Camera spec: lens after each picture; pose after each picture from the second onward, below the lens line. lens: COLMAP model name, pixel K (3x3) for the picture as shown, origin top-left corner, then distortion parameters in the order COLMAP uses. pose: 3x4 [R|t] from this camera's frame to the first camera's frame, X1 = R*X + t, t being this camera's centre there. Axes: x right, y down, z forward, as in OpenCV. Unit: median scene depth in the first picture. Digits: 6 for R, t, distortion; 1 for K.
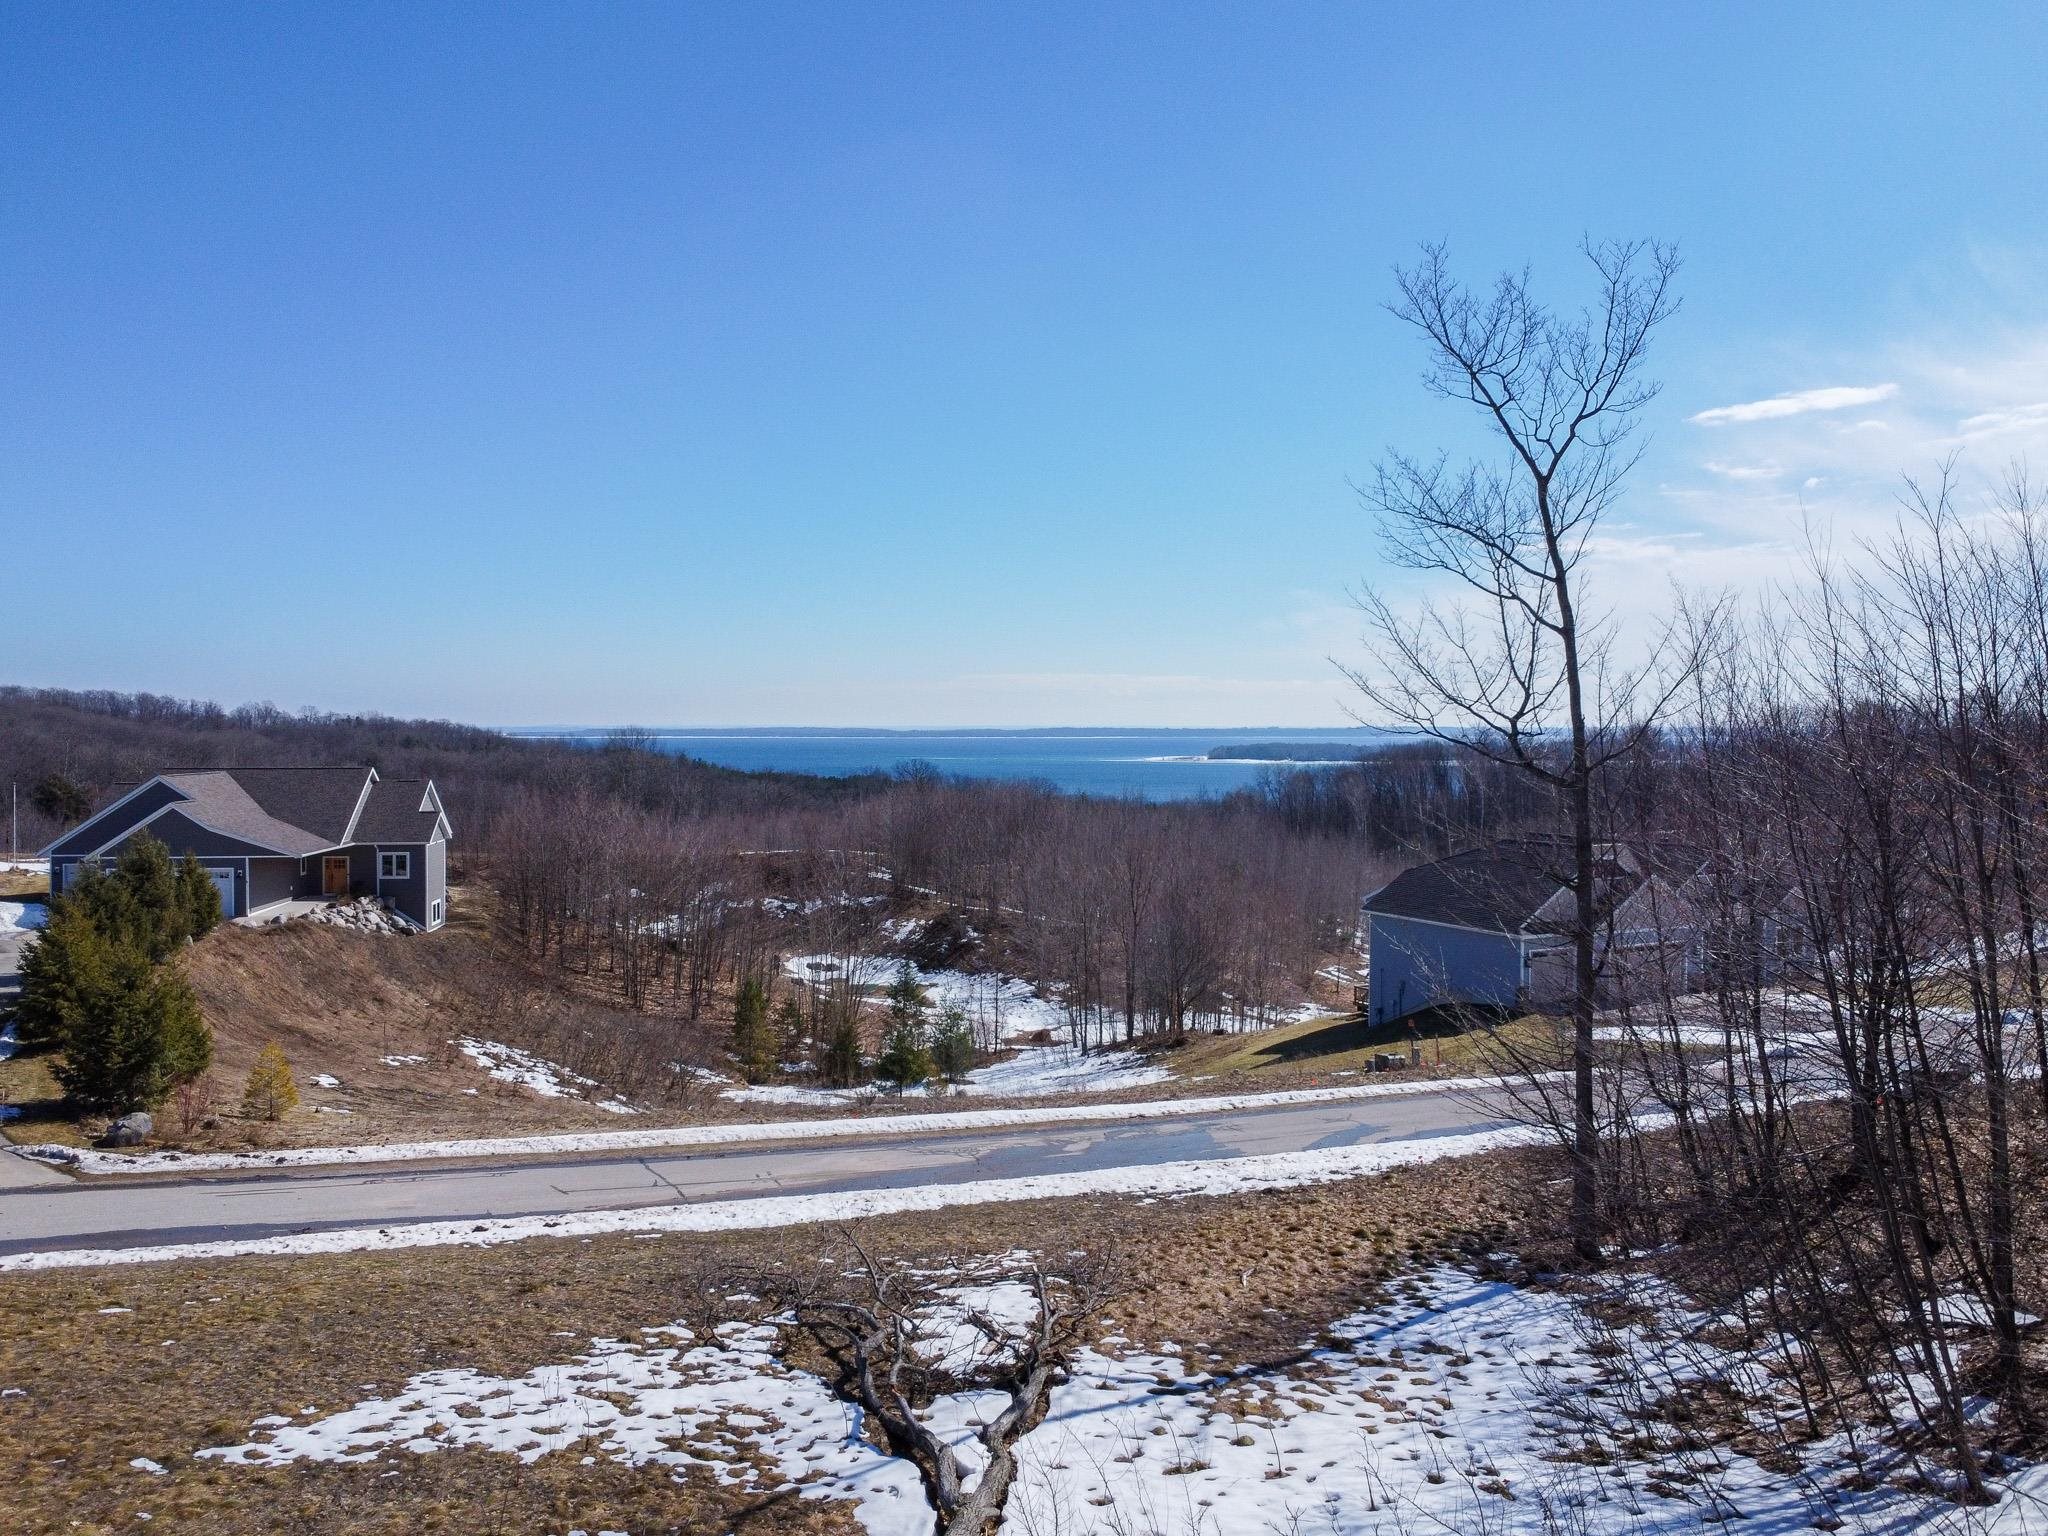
lens RADIAL K [[1585.0, 0, 1002.7], [0, 1585.0, 760.5], [0, 0, 1]] dist [-0.000645, 0.005250]
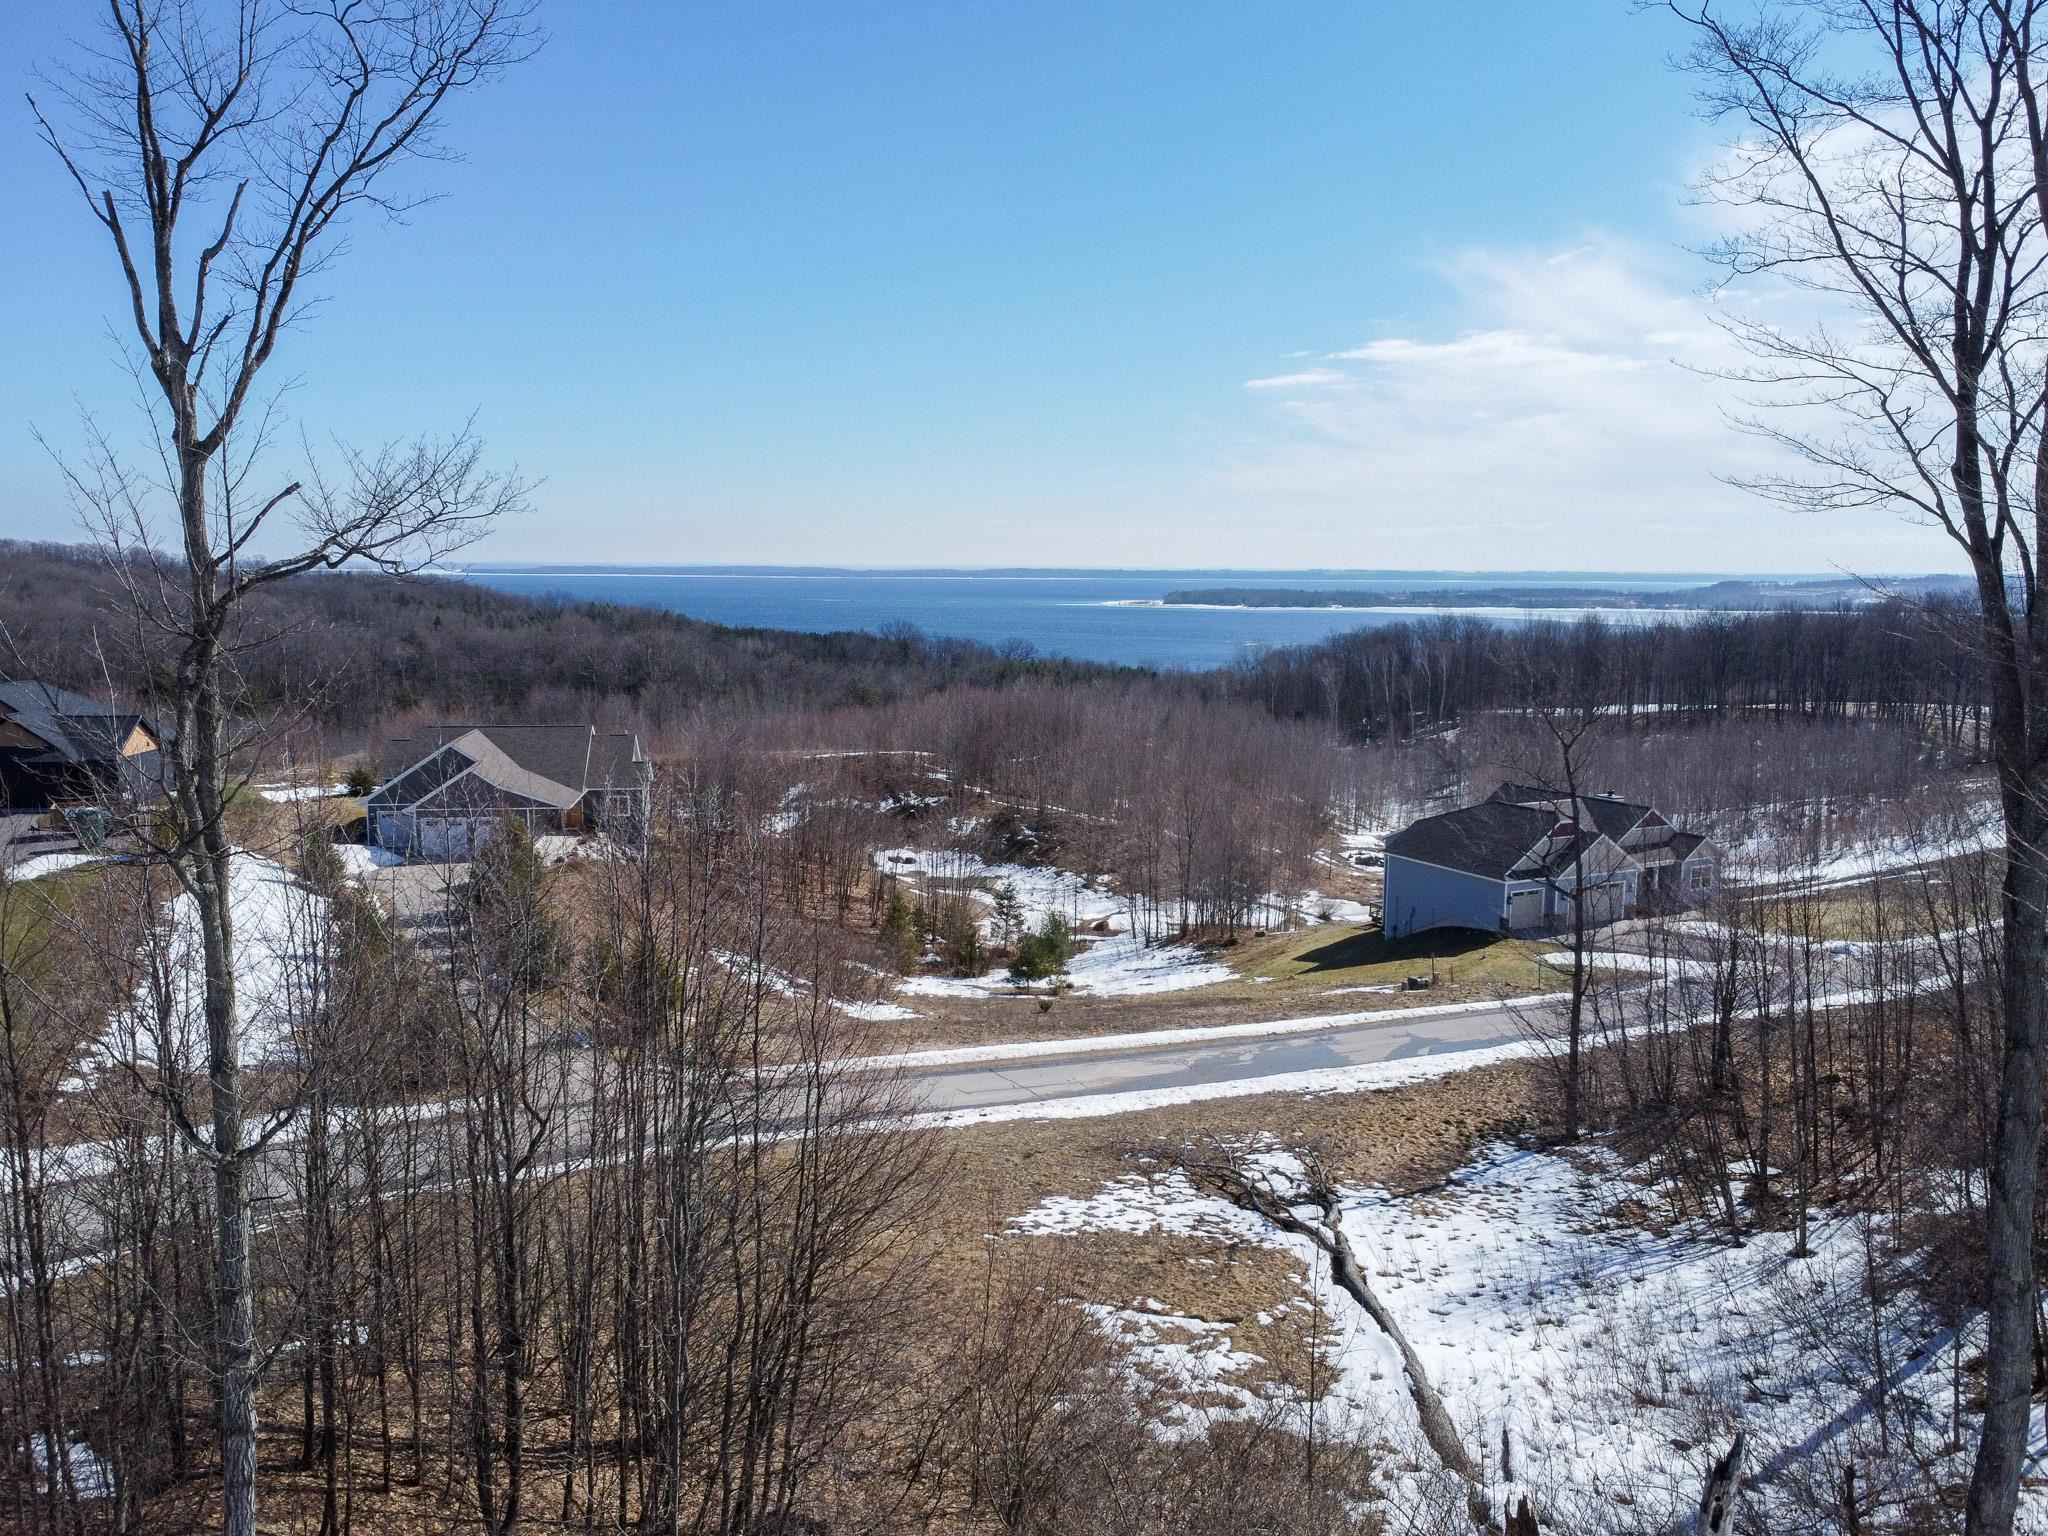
lens RADIAL K [[1567.0, 0, 1005.8], [0, 1567.0, 762.2], [0, 0, 1]] dist [0.004777, 0.003227]
pose [[0.999480, 0.004101, 0.031979, -0.123062], [-0.007390, 0.994613, 0.103395, -0.107081], [-0.031383, -0.103577, 0.994126, -0.266819]]
